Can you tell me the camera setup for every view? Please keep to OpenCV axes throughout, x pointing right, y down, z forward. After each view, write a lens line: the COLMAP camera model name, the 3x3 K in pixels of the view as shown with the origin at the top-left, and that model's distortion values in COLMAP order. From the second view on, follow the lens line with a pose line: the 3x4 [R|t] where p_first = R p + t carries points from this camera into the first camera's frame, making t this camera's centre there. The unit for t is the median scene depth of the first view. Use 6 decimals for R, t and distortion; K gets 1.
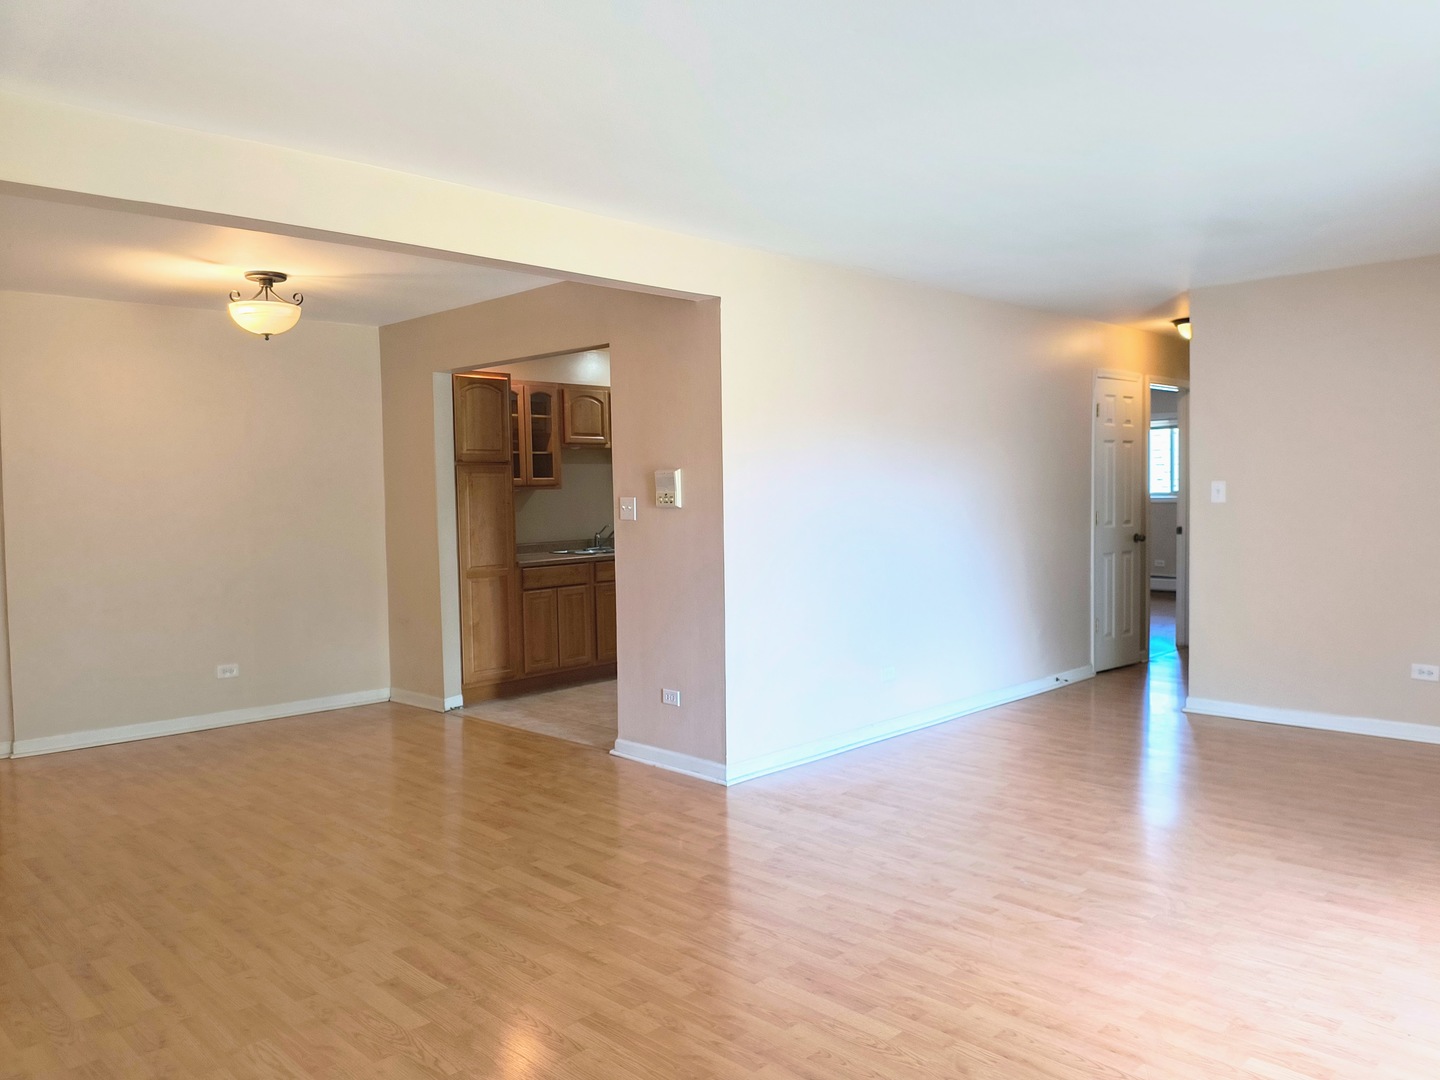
lens RADIAL K [[1064.2, 0, 715.1], [0, 1064.2, 538.4], [0, 0, 1]] dist [0.028316, -0.061846]
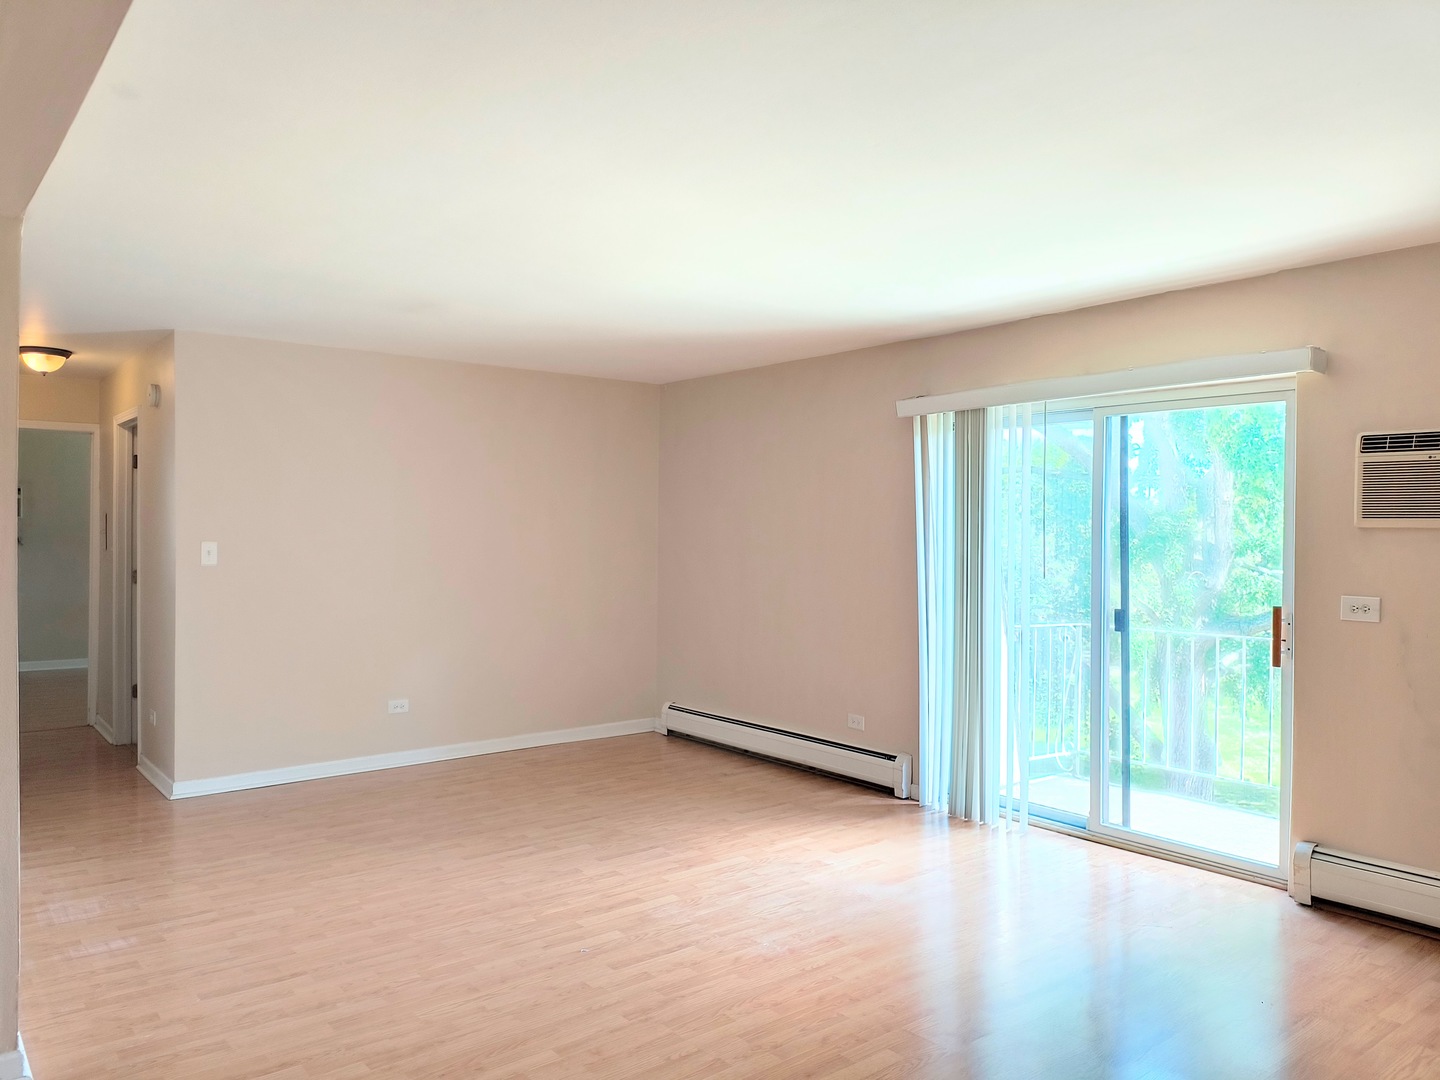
lens RADIAL K [[1064.2, 0, 731.3], [0, 1064.2, 535.3], [0, 0, 1]] dist [0.028316, -0.061846]
pose [[0.099311, 0.008764, 0.995018, -0.698846], [0.042845, 0.998996, -0.013075, -0.046525], [-0.994134, 0.043930, 0.098836, 0.759653]]
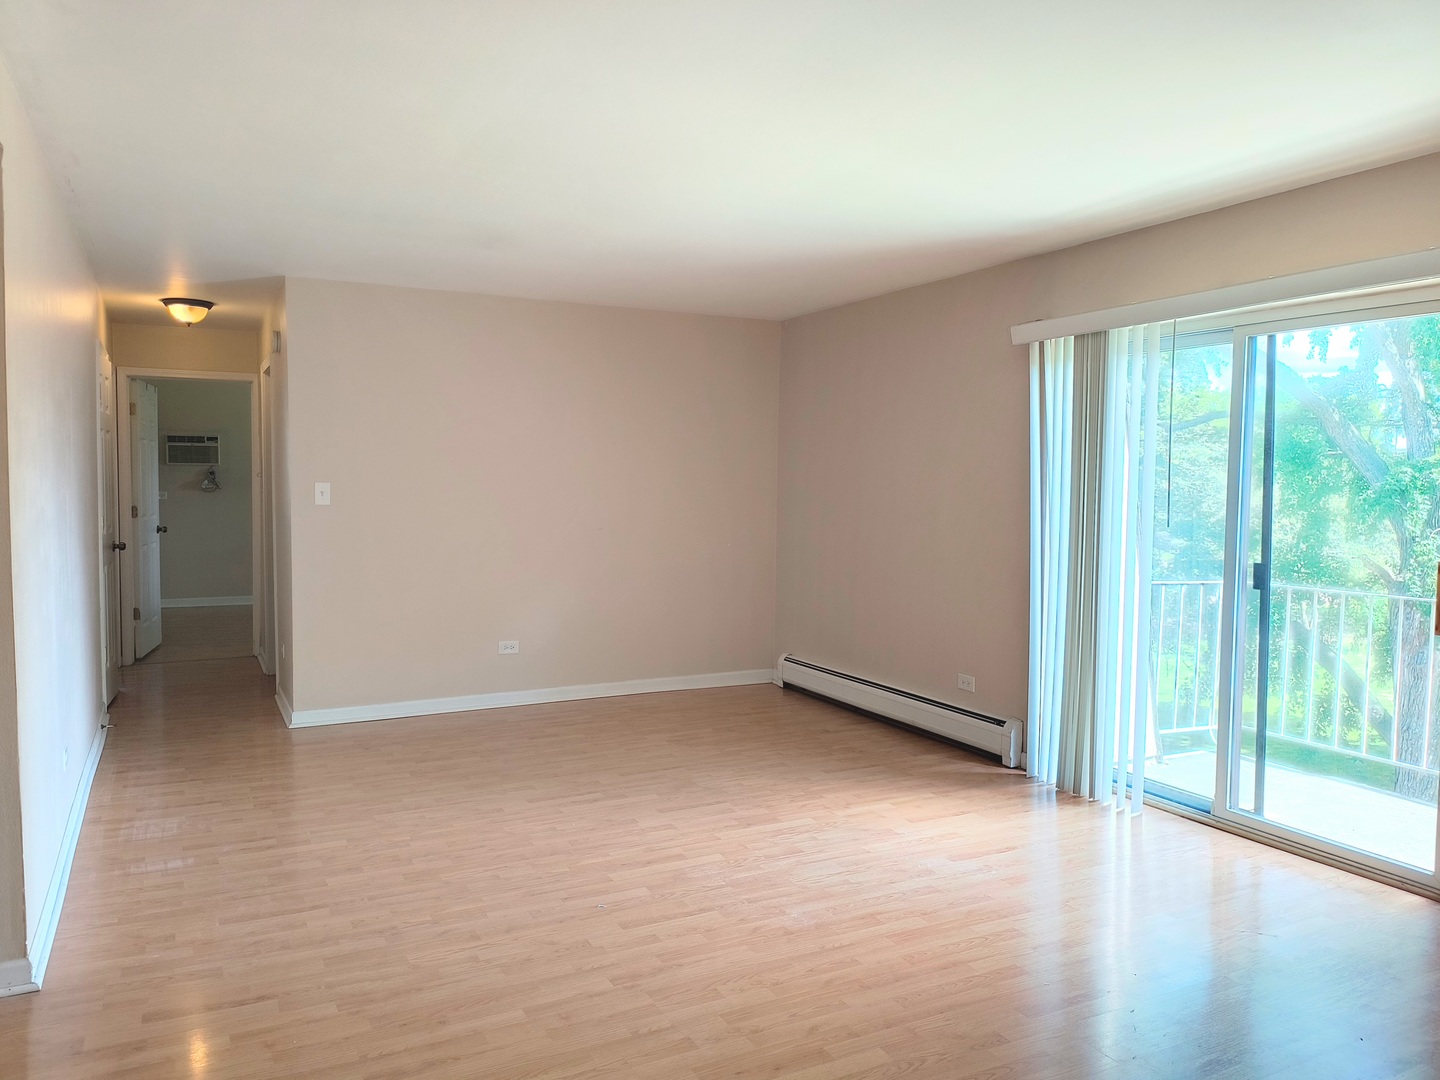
lens RADIAL K [[1064.2, 0, 722.0], [0, 1064.2, 538.3], [0, 0, 1]] dist [0.028316, -0.061846]
pose [[0.300144, -0.035110, 0.953248, -0.579115], [0.035139, 0.999051, 0.025733, -0.026075], [-0.953247, 0.025772, 0.301093, 0.613531]]
